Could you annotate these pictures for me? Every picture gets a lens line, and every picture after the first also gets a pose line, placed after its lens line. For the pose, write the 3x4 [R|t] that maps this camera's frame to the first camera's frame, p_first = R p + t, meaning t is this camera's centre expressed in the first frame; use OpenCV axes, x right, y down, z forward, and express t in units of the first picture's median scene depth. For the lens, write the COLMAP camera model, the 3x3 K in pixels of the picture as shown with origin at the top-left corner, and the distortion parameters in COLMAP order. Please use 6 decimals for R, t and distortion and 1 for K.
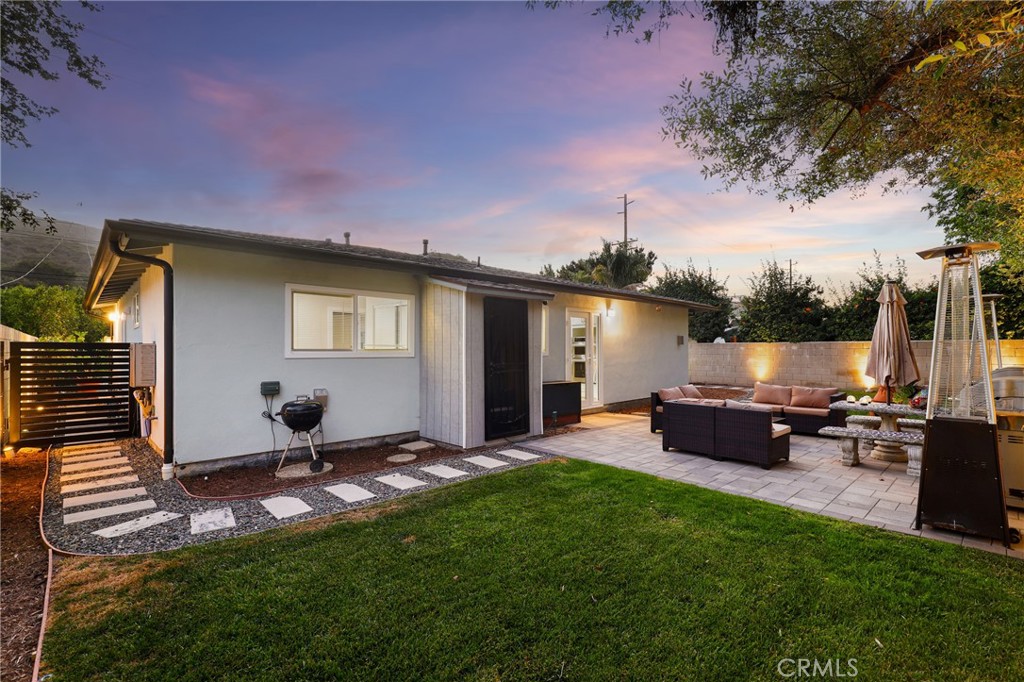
lens RADIAL K [[475.4, 0, 512.0], [0, 475.4, 341.0], [0, 0, 1]] dist [0.002985, -0.000224]
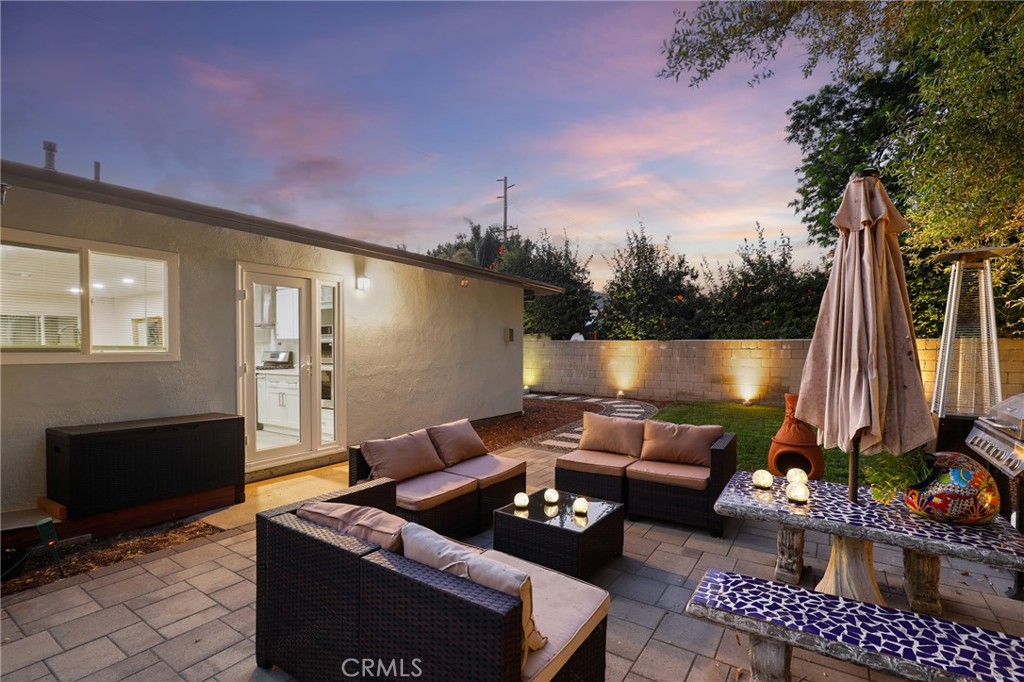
lens RADIAL K [[471.4, 0, 527.5], [0, 471.4, 357.3], [0, 0, 1]] dist [-0.000609, -0.000264]
pose [[0.971480, 0.001656, 0.237115, 0.199519], [-0.010811, 0.999245, 0.037316, 0.004246], [-0.236875, -0.038815, 0.970765, 0.310884]]
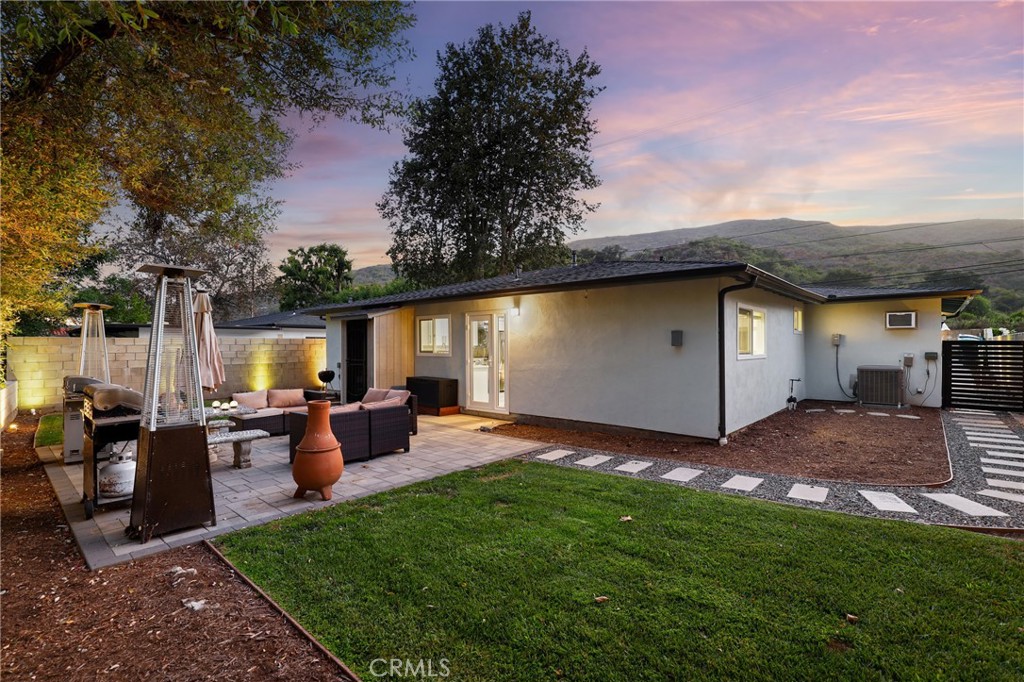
lens RADIAL K [[470.4, 0, 515.8], [0, 470.4, 343.4], [0, 0, 1]] dist [0.000334, -0.000438]
pose [[0.090463, 0.000258, -0.995900, 0.815154], [0.017601, 0.999843, 0.001857, -0.000422], [0.995744, -0.017697, 0.090445, 0.695285]]
